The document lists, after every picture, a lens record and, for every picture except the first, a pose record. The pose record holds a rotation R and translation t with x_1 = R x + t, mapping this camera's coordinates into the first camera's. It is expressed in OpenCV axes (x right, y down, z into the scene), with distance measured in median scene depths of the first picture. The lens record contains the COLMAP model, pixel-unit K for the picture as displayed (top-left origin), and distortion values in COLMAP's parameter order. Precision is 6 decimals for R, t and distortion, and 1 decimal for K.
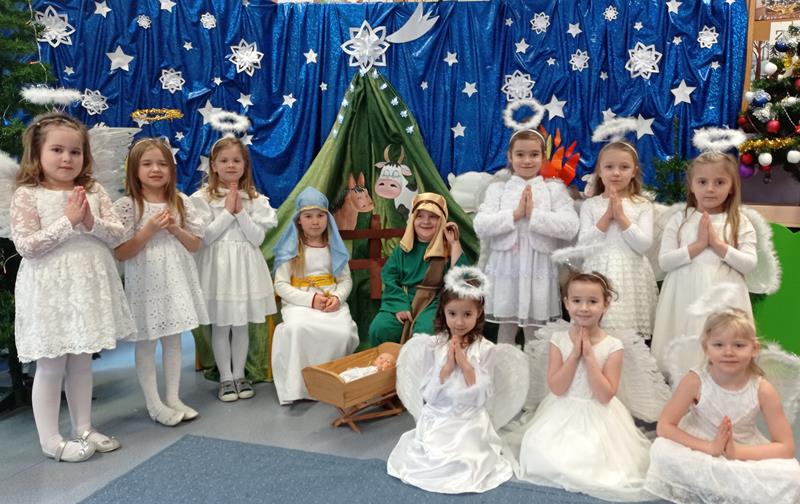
lens RADIAL K [[685.2, 0, 410.5], [0, 685.2, 274.4], [0, 0, 1]] dist [0.019206, 0.004015]
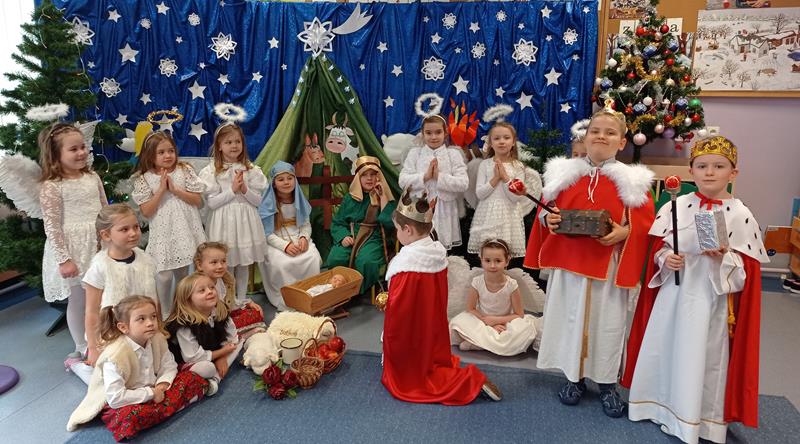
lens RADIAL K [[665.3, 0, 394.1], [0, 665.3, 229.1], [0, 0, 1]] dist [-0.005379, 0.007856]
pose [[0.997323, -0.018967, 0.070616, -0.015050], [0.011881, 0.994972, 0.099448, -0.094477], [-0.072147, -0.098343, 0.992534, -0.296075]]
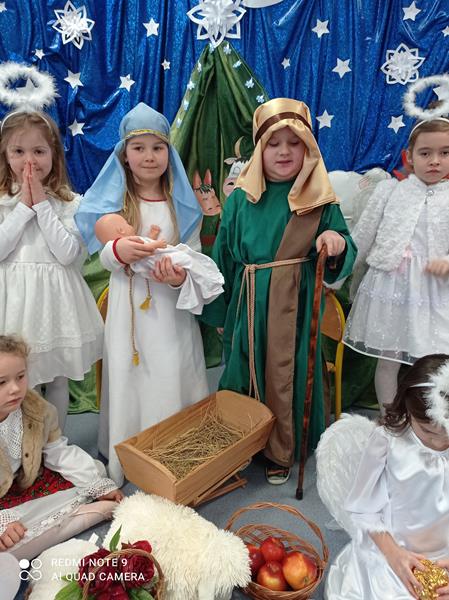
lens RADIAL K [[439.1, 0, 219.6], [0, 439.1, 298.3], [0, 0, 1]] dist [0.008927, -0.014401]
pose [[0.999006, 0.028476, -0.034297, -0.034418], [-0.024295, 0.992872, 0.116680, -0.053040], [0.037375, -0.115731, 0.992577, 0.439655]]
